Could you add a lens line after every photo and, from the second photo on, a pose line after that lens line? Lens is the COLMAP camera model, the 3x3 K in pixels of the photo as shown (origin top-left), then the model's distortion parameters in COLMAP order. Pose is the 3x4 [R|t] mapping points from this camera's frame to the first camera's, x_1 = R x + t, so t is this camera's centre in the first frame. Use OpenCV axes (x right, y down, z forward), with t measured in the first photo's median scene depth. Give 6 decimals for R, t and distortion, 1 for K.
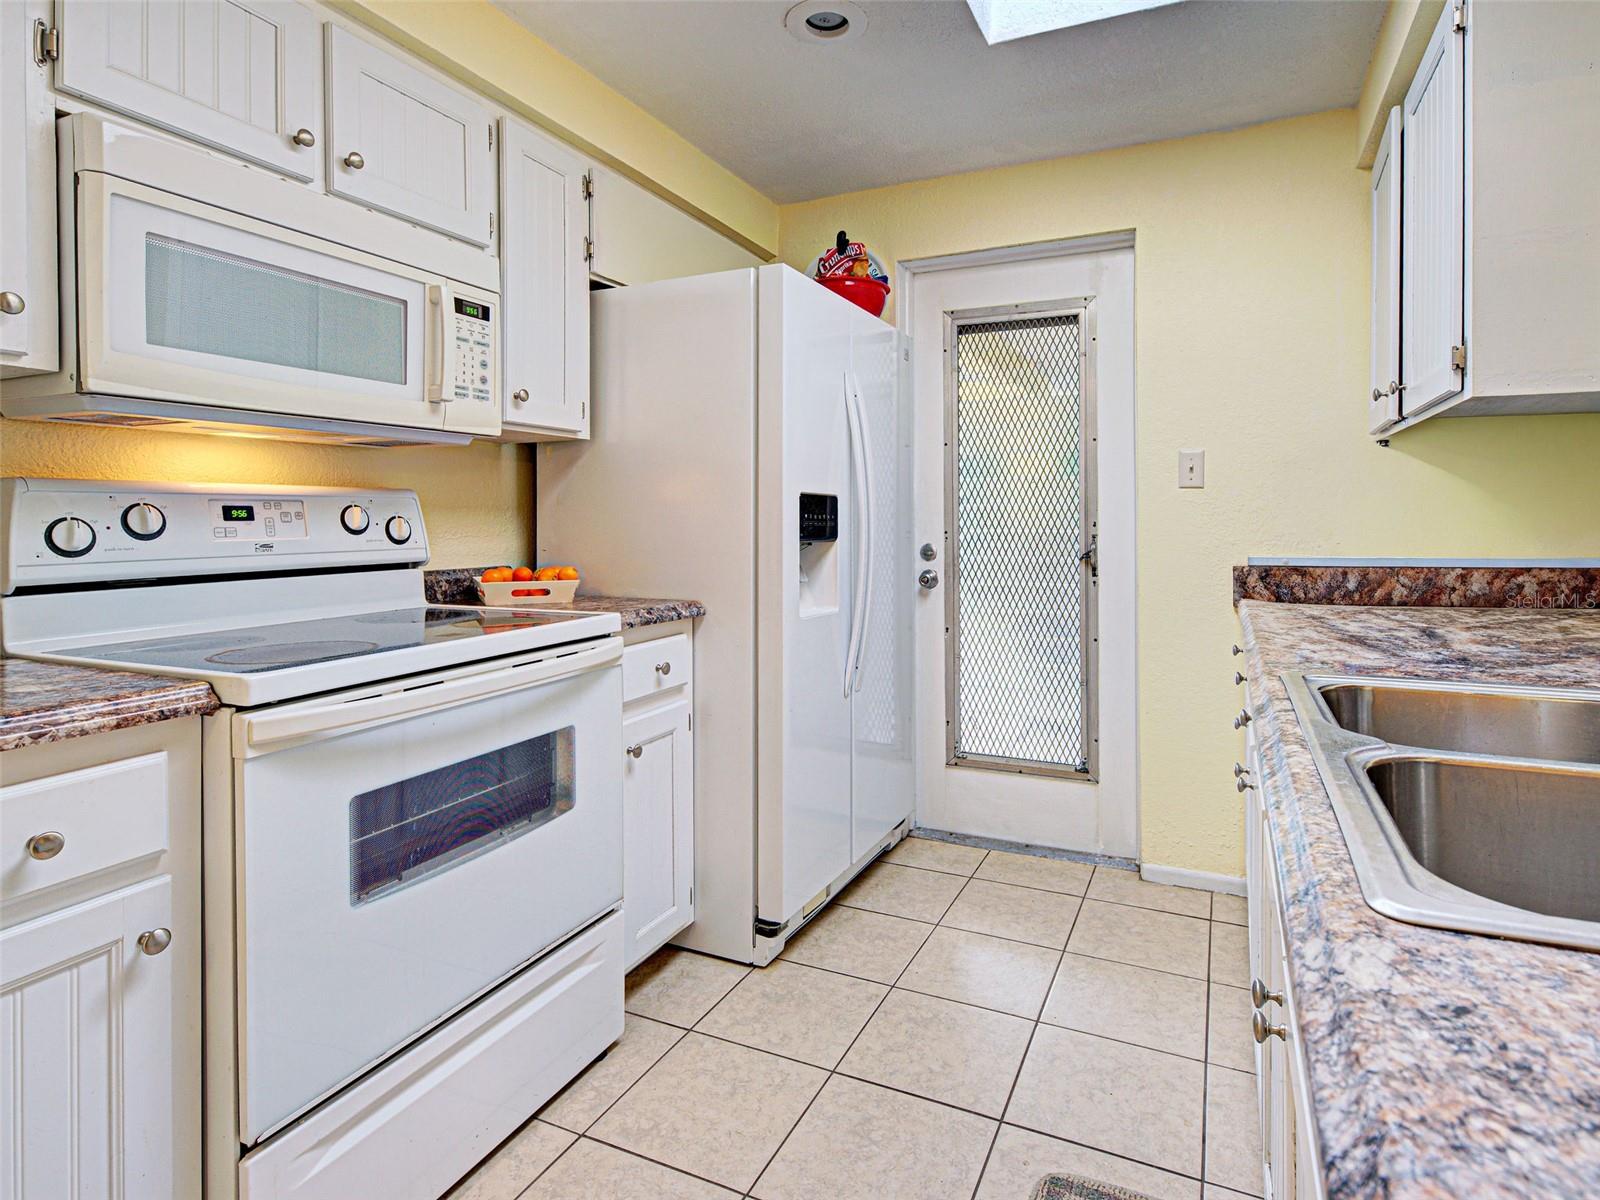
lens RADIAL K [[840.4, 0, 864.7], [0, 840.4, 528.9], [0, 0, 1]] dist [0.021503, -0.005705]
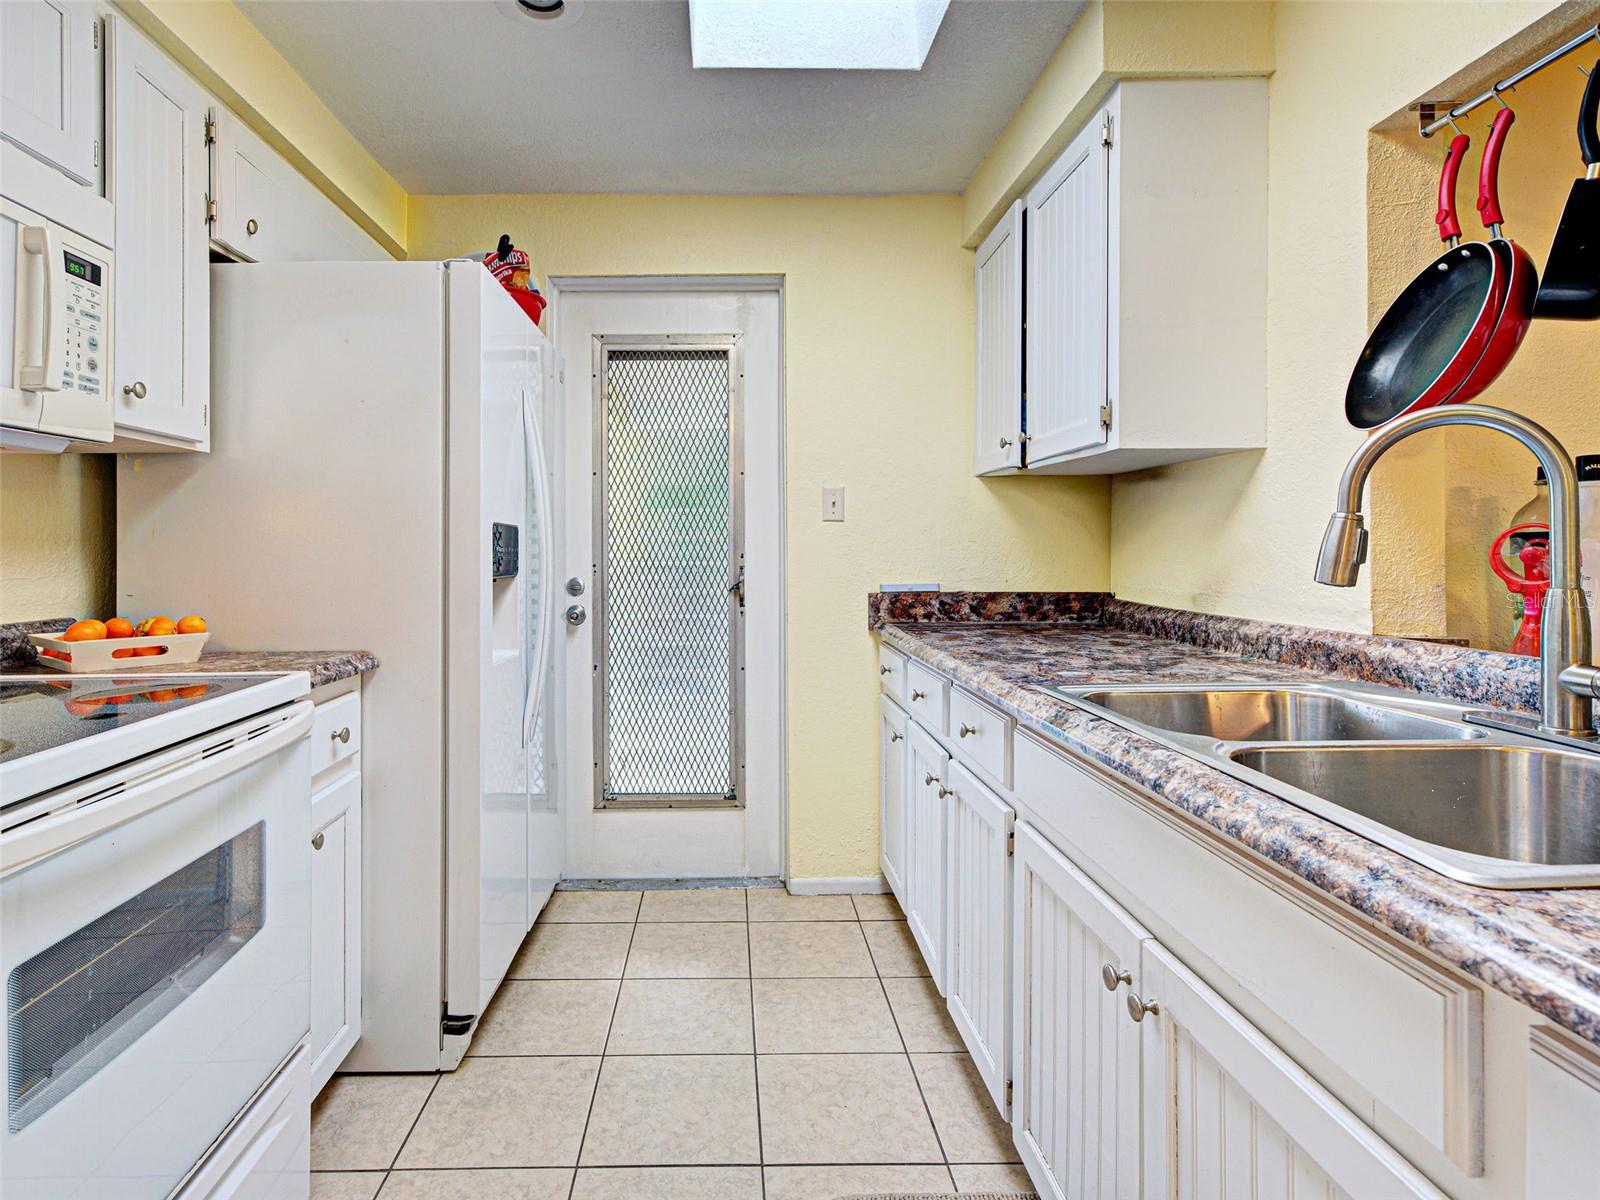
lens RADIAL K [[840.4, 0, 748.5], [0, 840.4, 555.0], [0, 0, 1]] dist [0.021503, -0.005705]
pose [[0.915574, -0.007636, 0.402076, -0.200840], [0.010908, 0.999923, -0.005849, -0.000742], [-0.402001, 0.009741, 0.915588, 0.085298]]
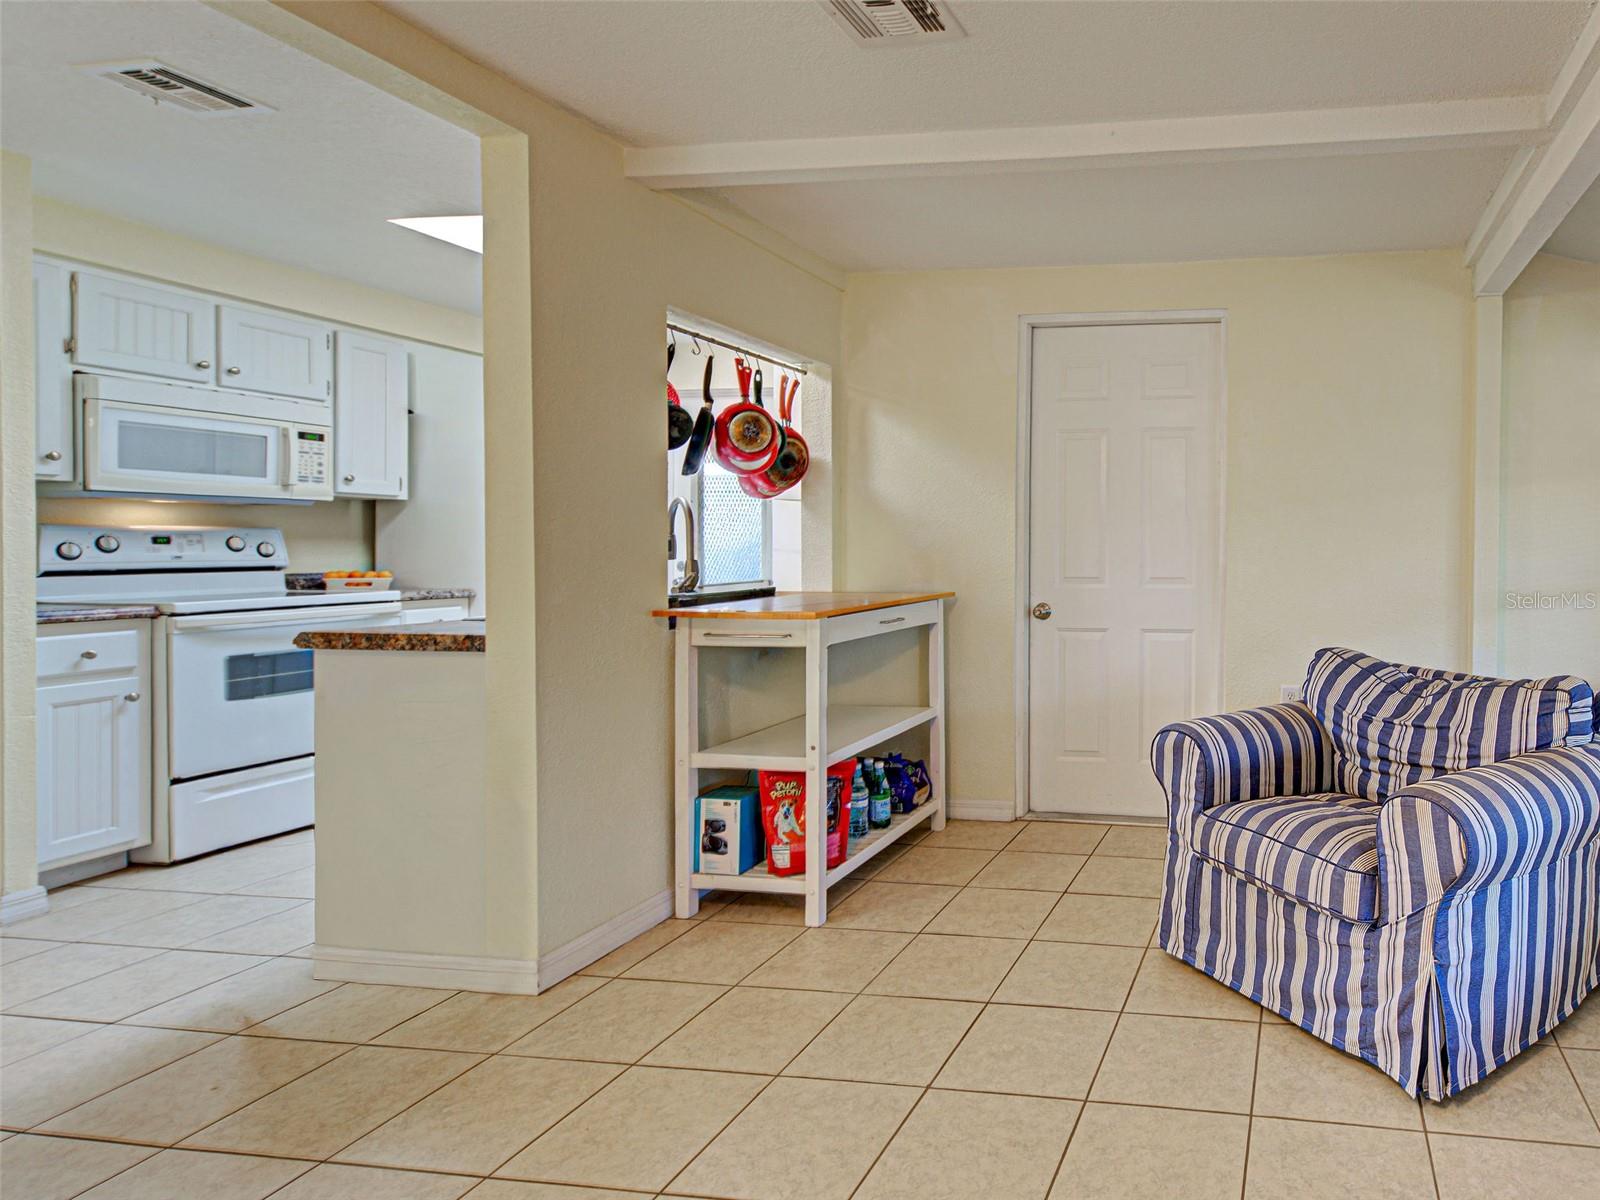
lens RADIAL K [[824.9, 0, 1101.1], [0, 824.9, 554.4], [0, 0, 1]] dist [0.012960, -0.001448]
pose [[0.979035, 0.000293, 0.203693, 0.806149], [0.000354, 0.999995, -0.003140, 0.016768], [-0.203693, 0.003146, 0.979030, -1.089851]]
